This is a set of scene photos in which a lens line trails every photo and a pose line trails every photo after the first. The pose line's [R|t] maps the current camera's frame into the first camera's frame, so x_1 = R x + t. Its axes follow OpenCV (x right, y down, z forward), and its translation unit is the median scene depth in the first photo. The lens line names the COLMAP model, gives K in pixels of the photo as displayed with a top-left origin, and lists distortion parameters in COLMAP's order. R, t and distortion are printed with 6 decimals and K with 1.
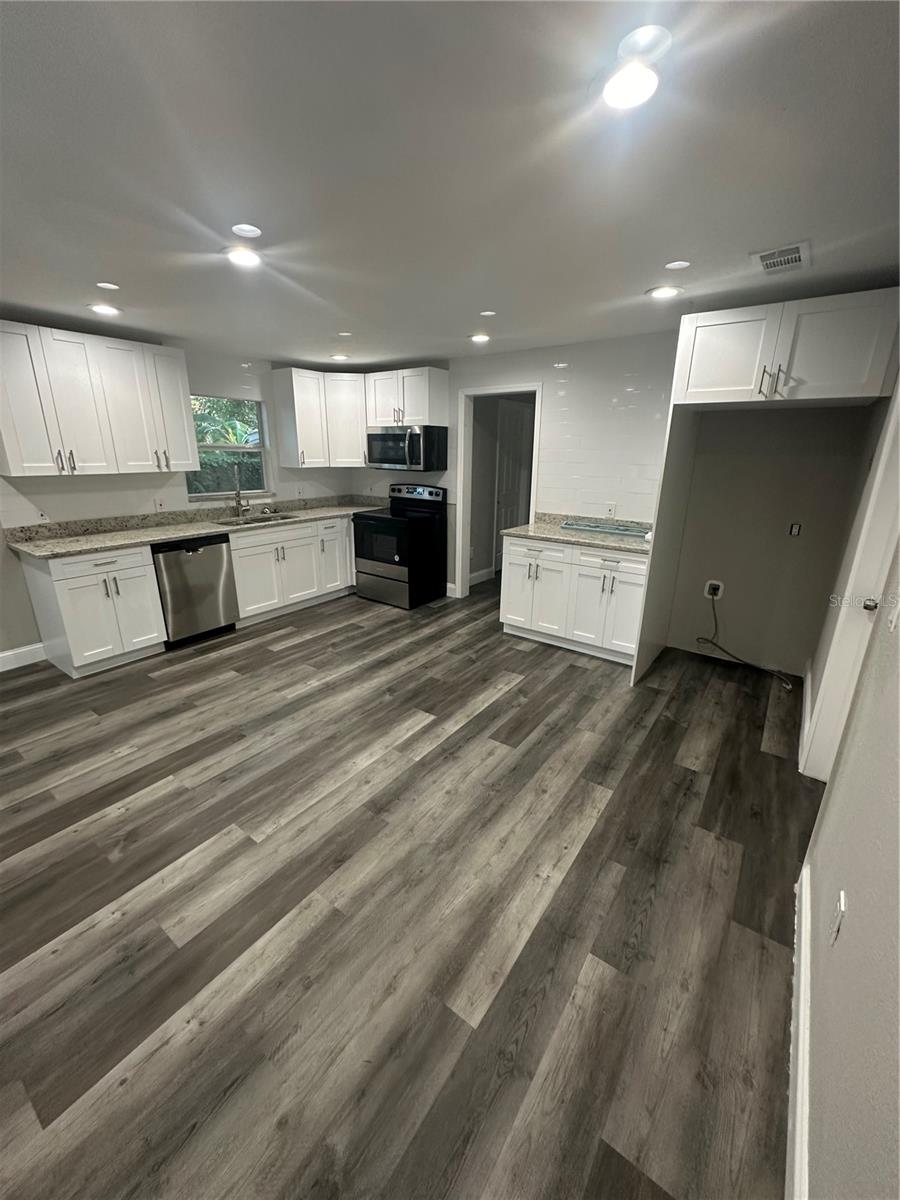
lens RADIAL K [[481.4, 0, 450.8], [0, 481.4, 598.9], [0, 0, 1]] dist [-0.002869, -0.000048]
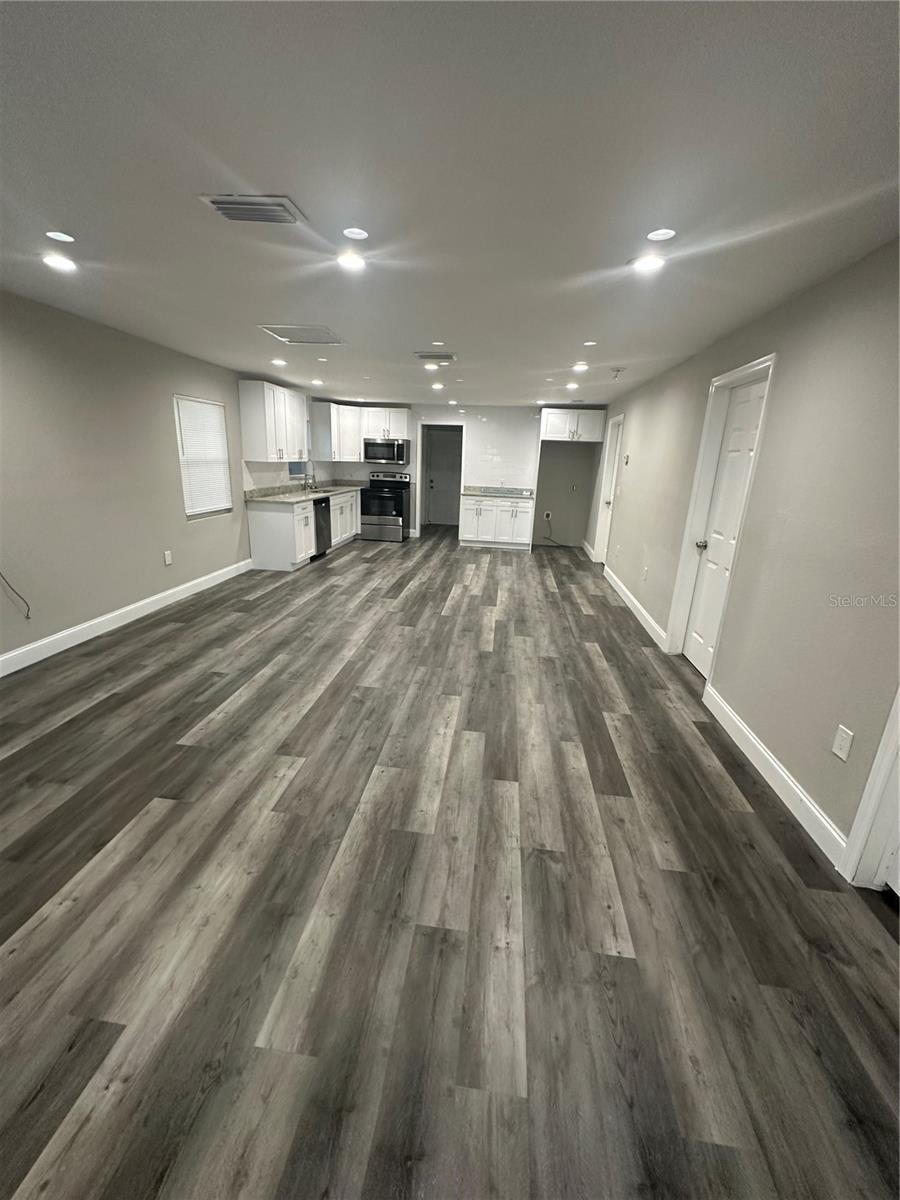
lens RADIAL K [[481.4, 0, 451.4], [0, 481.4, 599.2], [0, 0, 1]] dist [-0.002869, -0.000048]
pose [[0.878035, -0.115102, 0.464550, -0.875546], [0.115393, 0.992928, 0.027918, 0.229958], [-0.464478, 0.029093, 0.885107, -0.740107]]
